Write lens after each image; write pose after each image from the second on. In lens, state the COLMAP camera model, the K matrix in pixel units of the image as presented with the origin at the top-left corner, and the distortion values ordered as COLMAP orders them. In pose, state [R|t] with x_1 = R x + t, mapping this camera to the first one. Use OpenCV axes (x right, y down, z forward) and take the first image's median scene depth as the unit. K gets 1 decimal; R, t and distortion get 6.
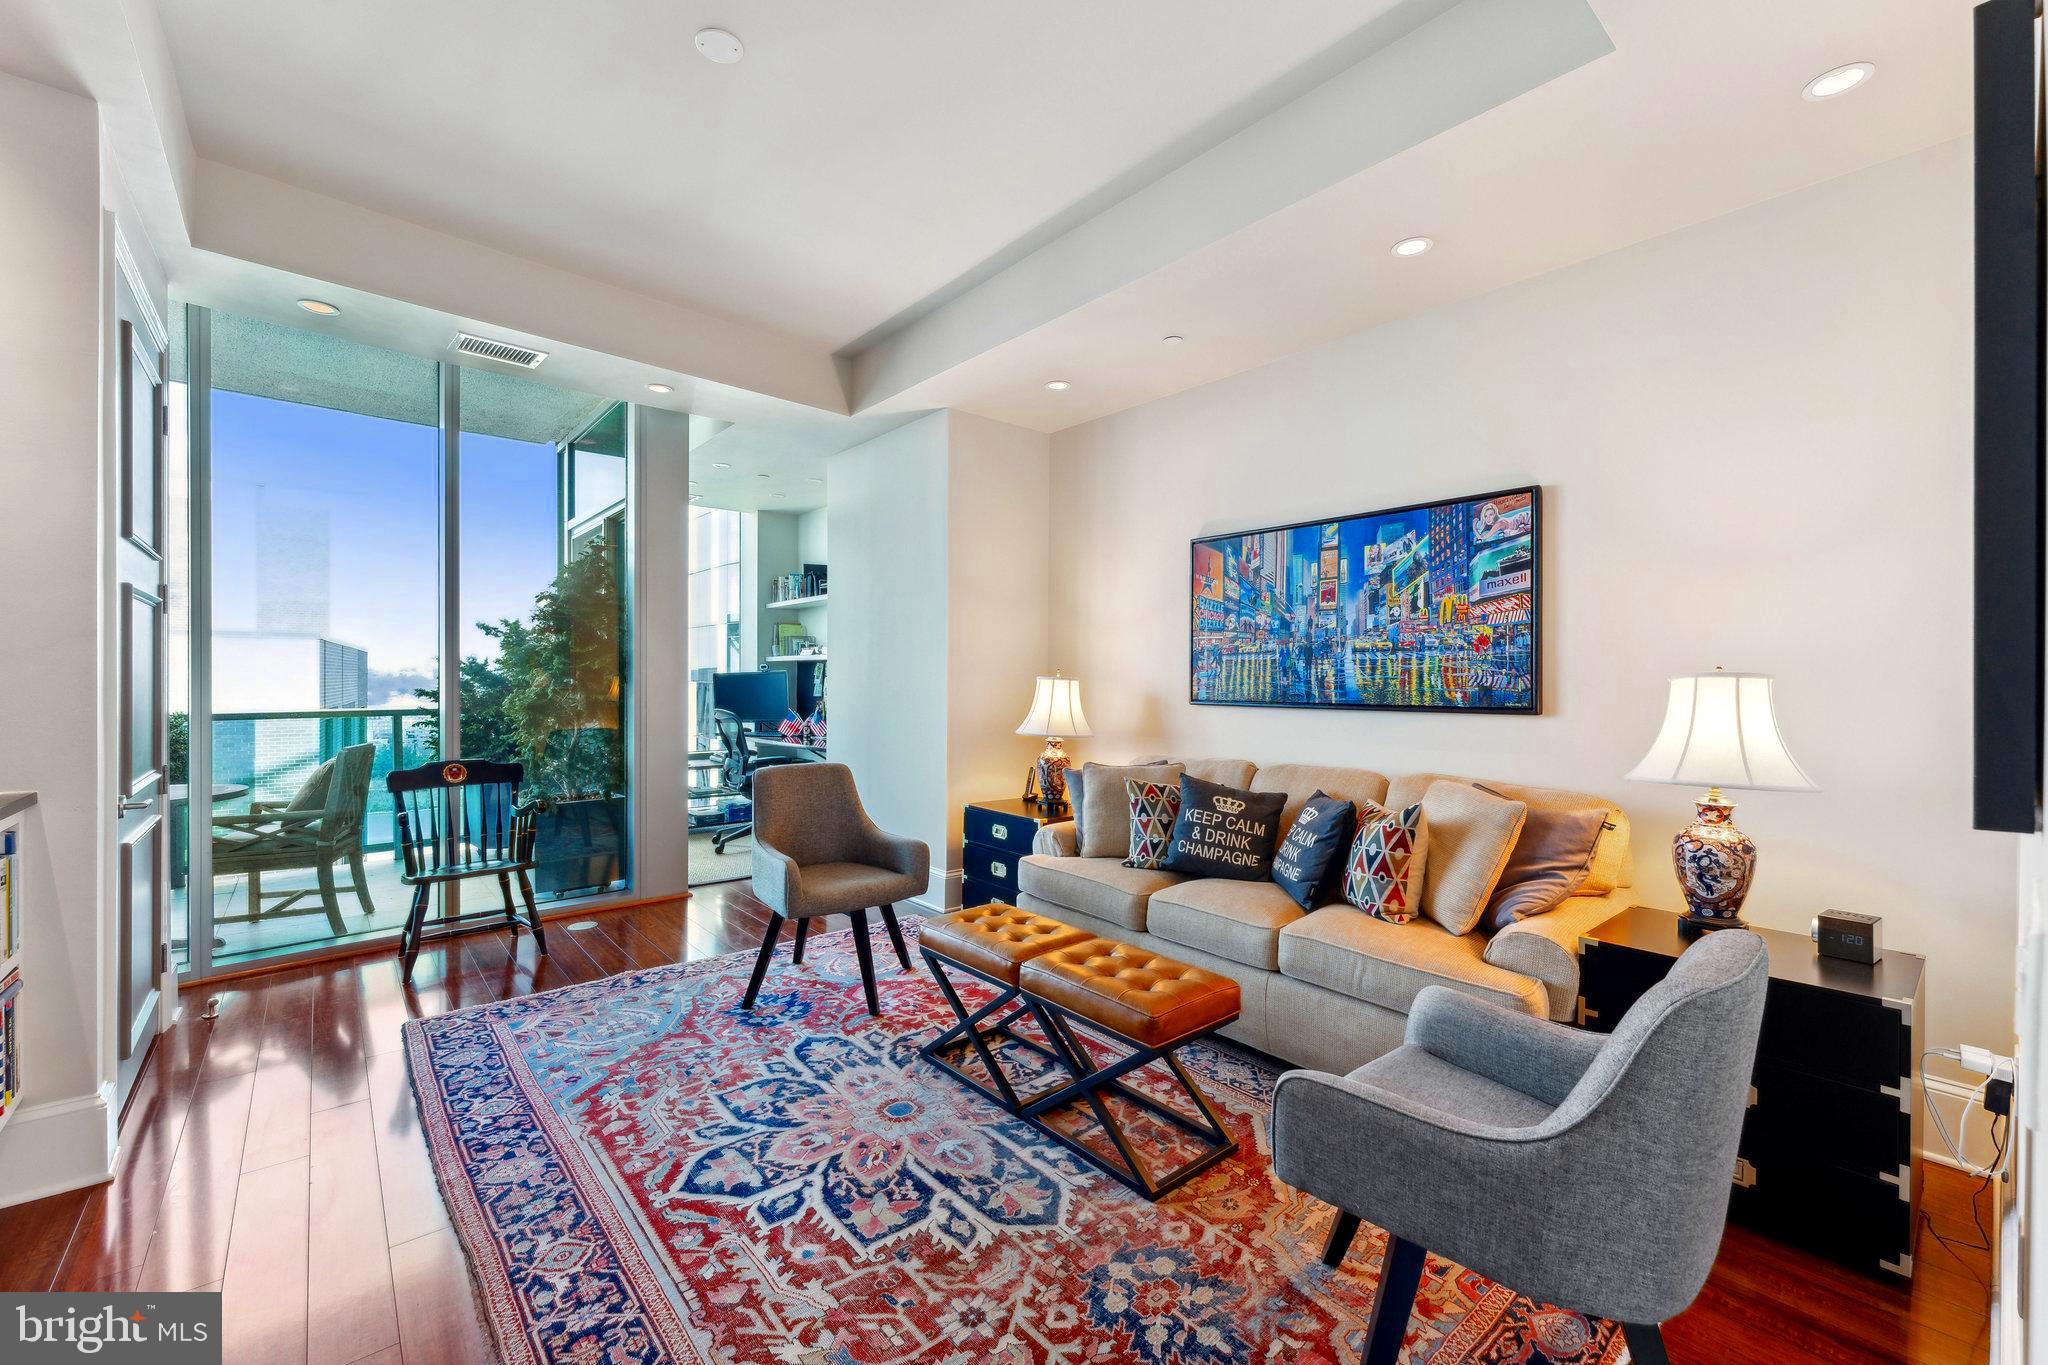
lens RADIAL K [[835.3, 0, 1024.7], [0, 835.3, 673.7], [0, 0, 1]] dist [0.002337, 0.000143]
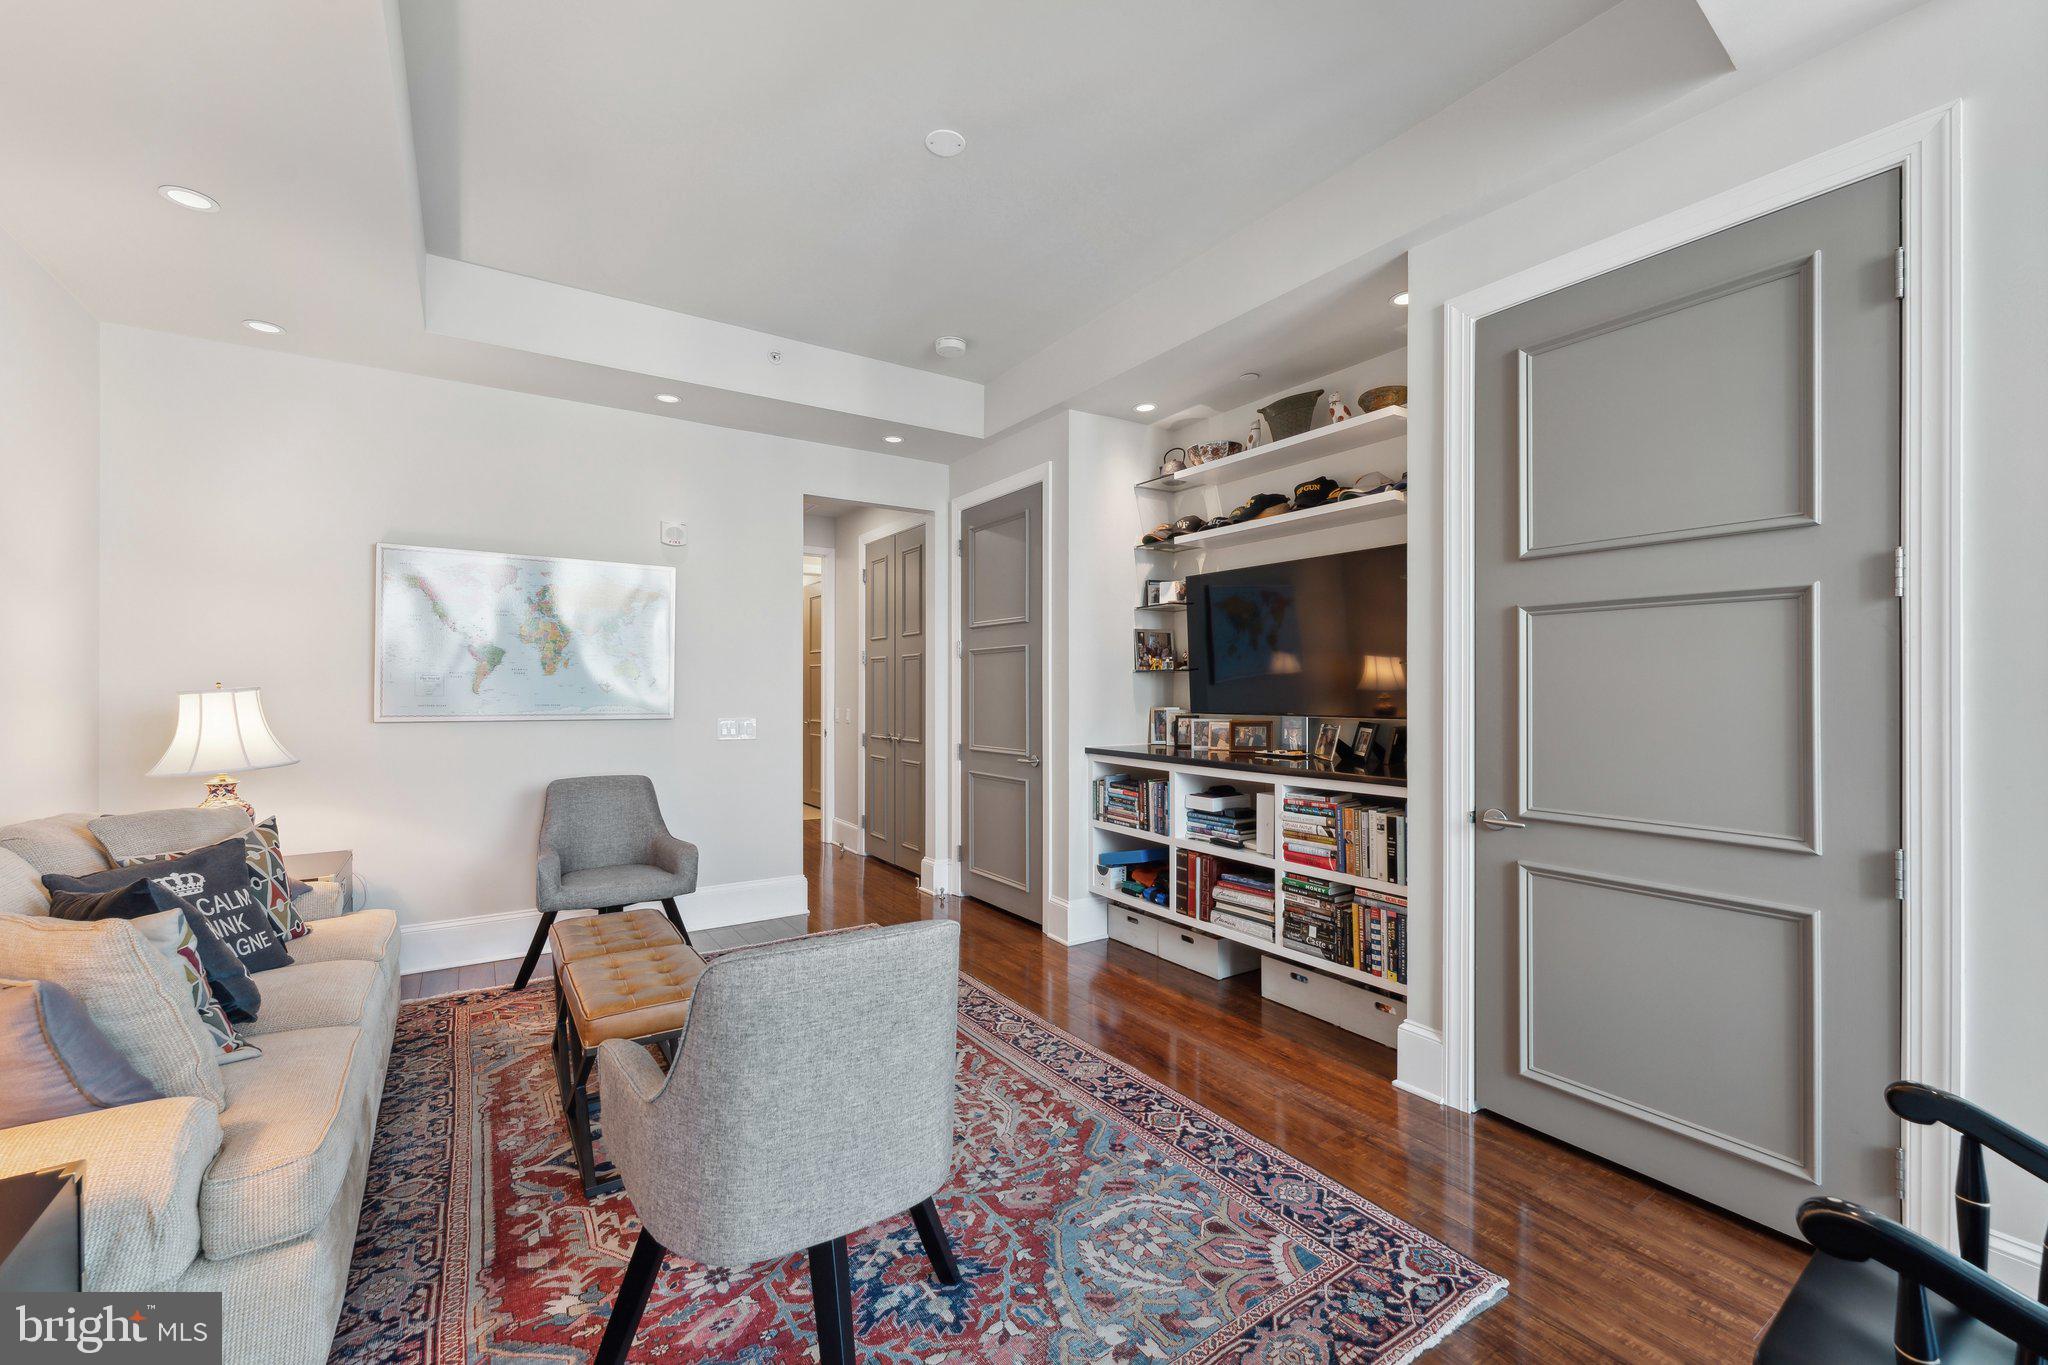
lens RADIAL K [[831.4, 0, 1024.0], [0, 831.4, 682.5], [0, 0, 1]] dist [-0.001523, -0.000181]
pose [[-0.993134, -0.003646, 0.116923, -0.554408], [-0.004816, 0.999941, -0.009731, -0.002196], [-0.116880, -0.010227, -0.993093, 1.939064]]
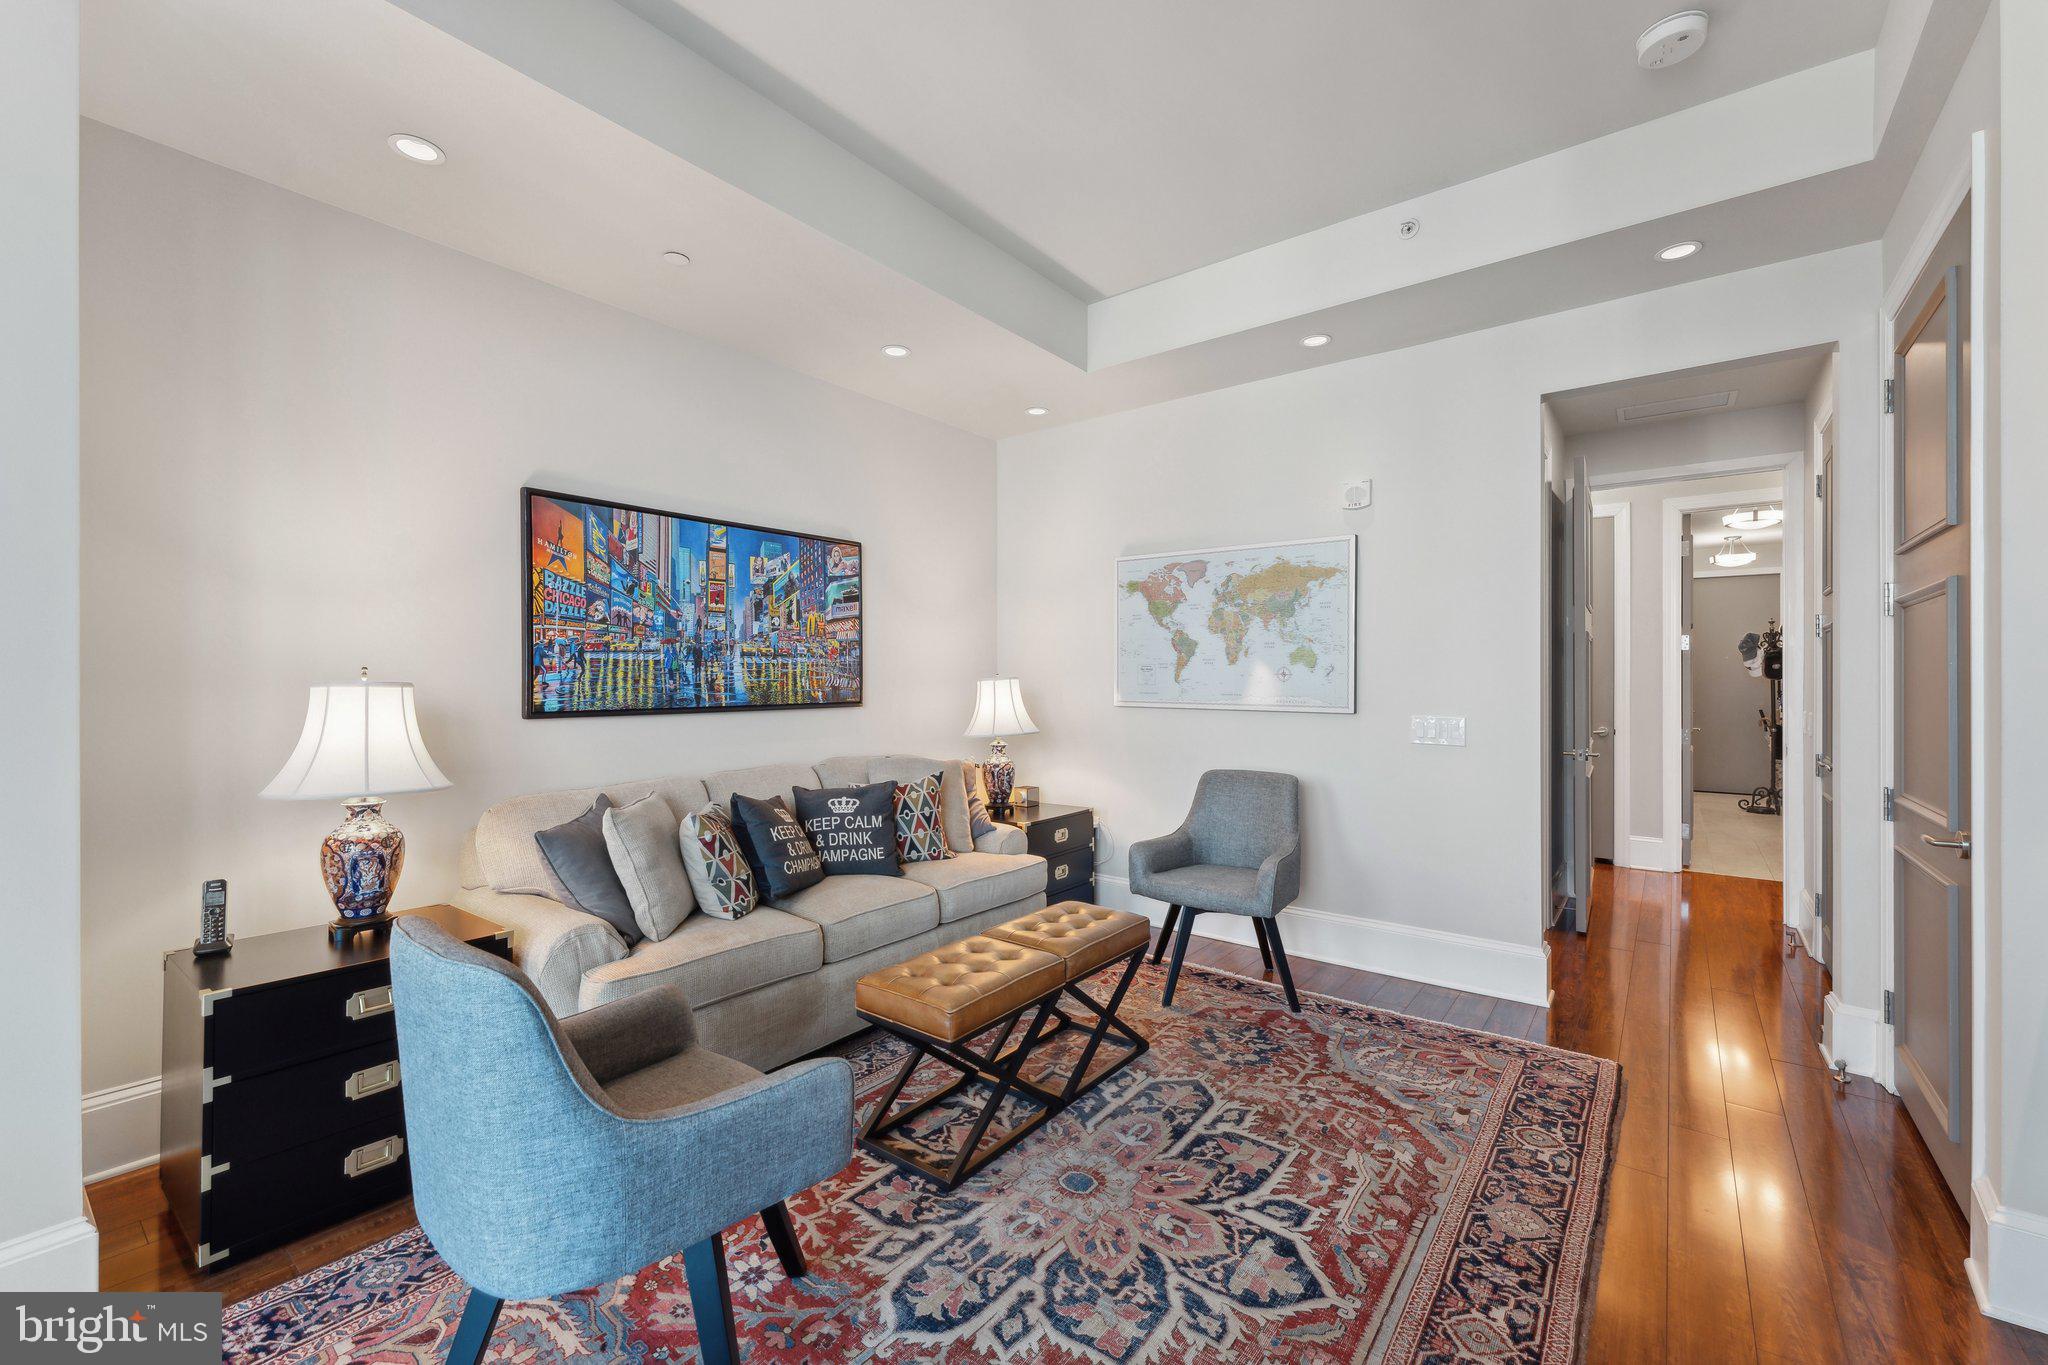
lens RADIAL K [[835.3, 0, 1024.7], [0, 835.3, 673.7], [0, 0, 1]] dist [0.002337, 0.000143]
pose [[-0.207168, 0.002593, 0.978302, -0.944371], [-0.004561, 0.999983, -0.003616, -0.001990], [-0.978295, -0.005212, -0.207153, 1.184459]]
